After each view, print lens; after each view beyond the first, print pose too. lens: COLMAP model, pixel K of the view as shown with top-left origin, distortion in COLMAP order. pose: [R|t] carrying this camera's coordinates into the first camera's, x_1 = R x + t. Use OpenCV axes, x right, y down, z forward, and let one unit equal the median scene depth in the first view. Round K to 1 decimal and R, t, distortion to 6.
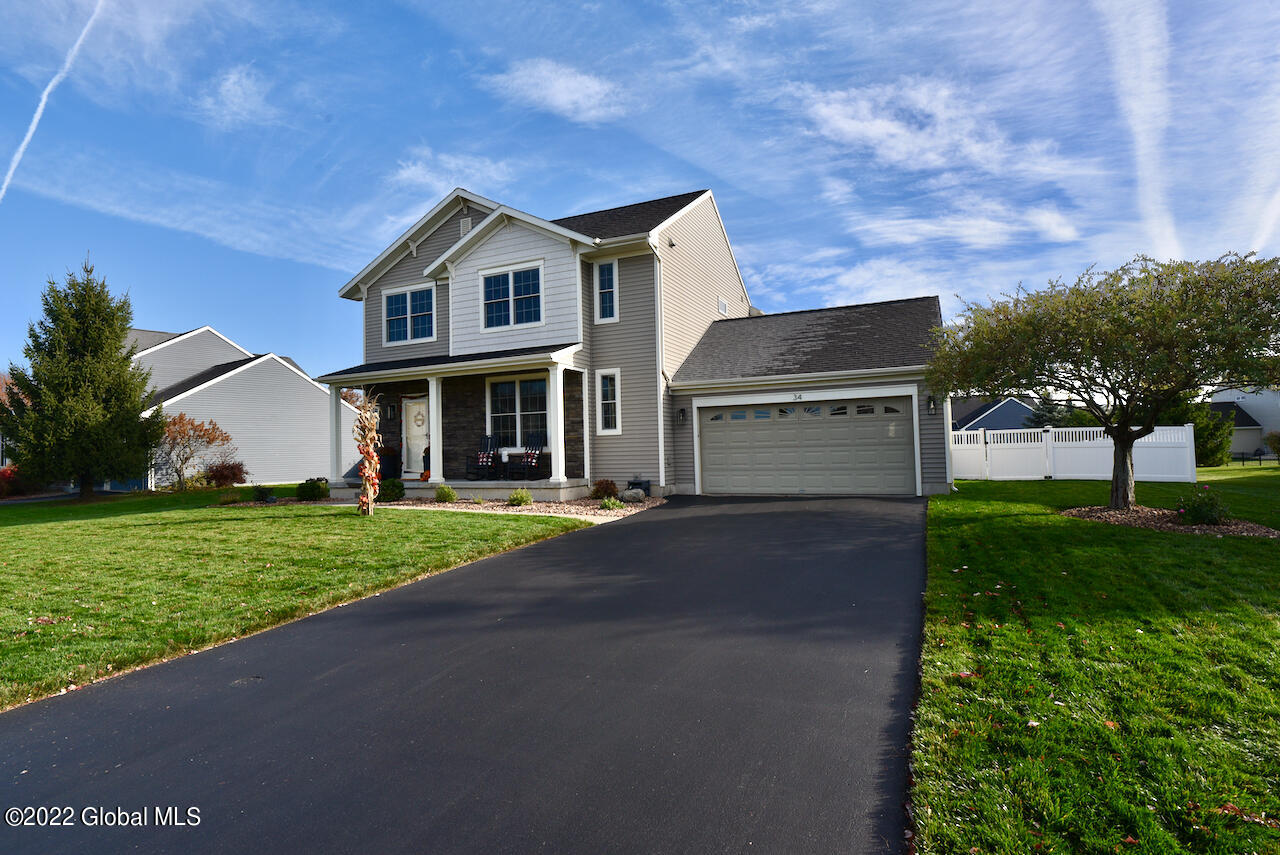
lens RADIAL K [[627.9, 0, 619.2], [0, 627.9, 458.6], [0, 0, 1]] dist [-0.022290, -0.003808]
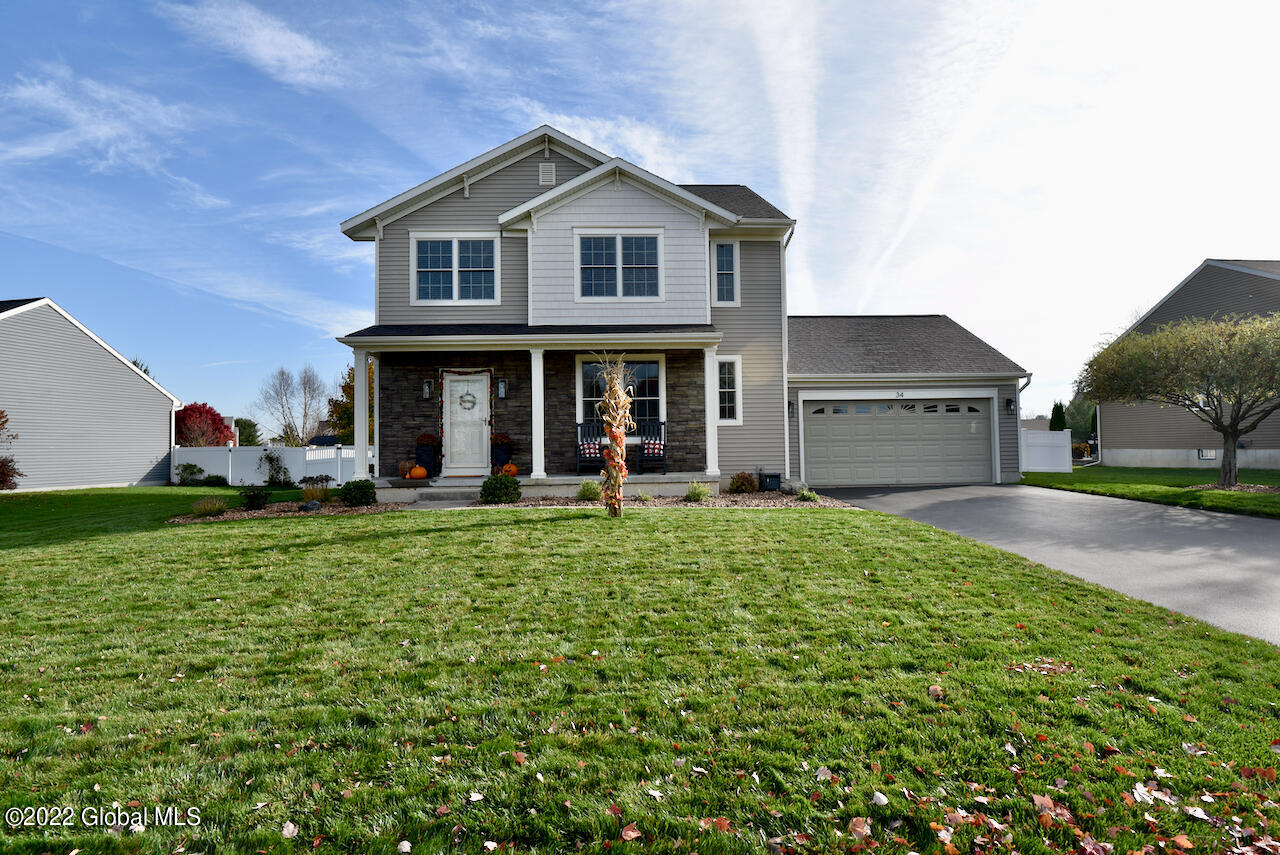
lens RADIAL K [[627.9, 0, 626.7], [0, 627.9, 432.6], [0, 0, 1]] dist [-0.022290, -0.003808]
pose [[0.892921, 0.020683, 0.449738, -0.303115], [-0.001419, 0.999069, -0.043129, 0.007021], [-0.450211, 0.037872, 0.892119, 0.125716]]
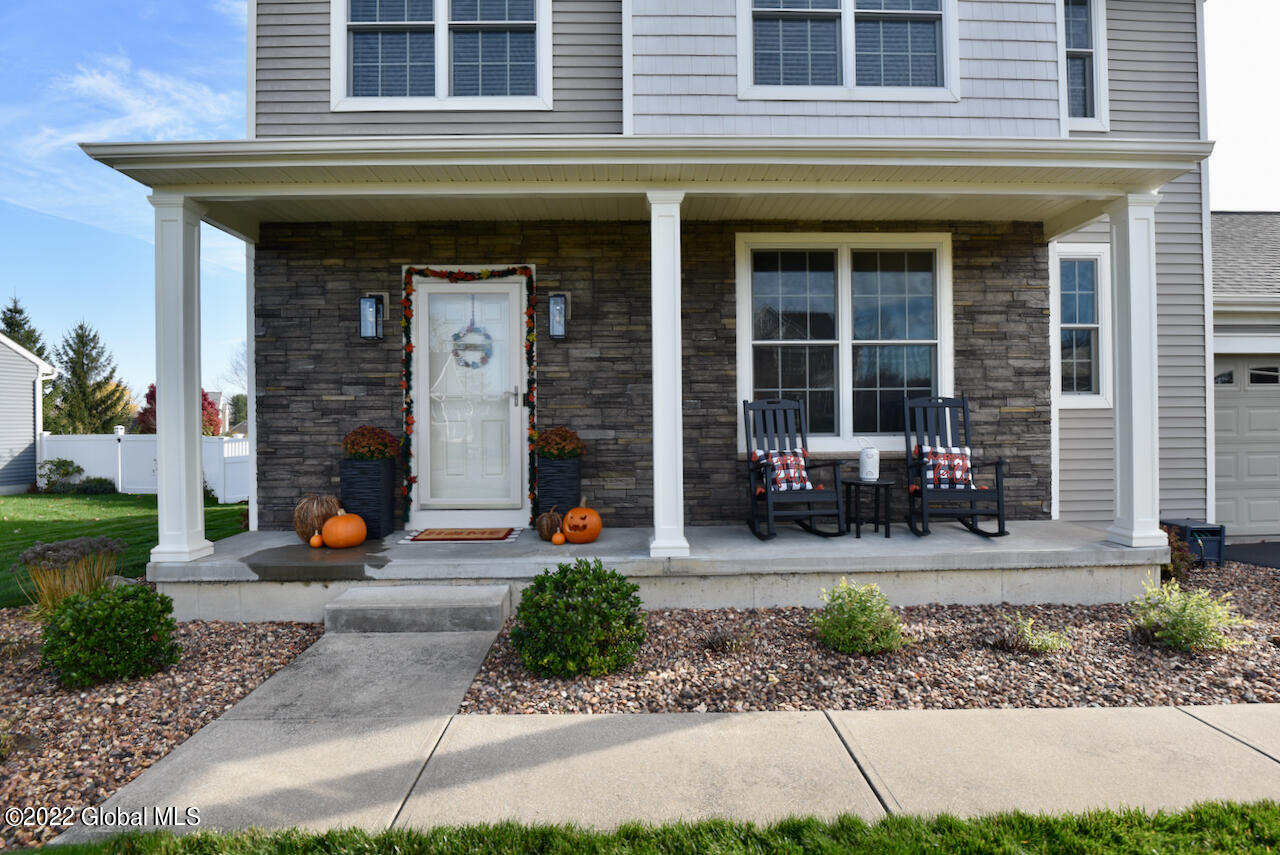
lens RADIAL K [[627.9, 0, 645.7], [0, 627.9, 428.5], [0, 0, 1]] dist [-0.022290, -0.003808]
pose [[0.911426, 0.017365, 0.411097, -0.227535], [-0.006922, 0.999615, -0.026879, -0.007013], [-0.411406, 0.021652, 0.911195, 0.406756]]
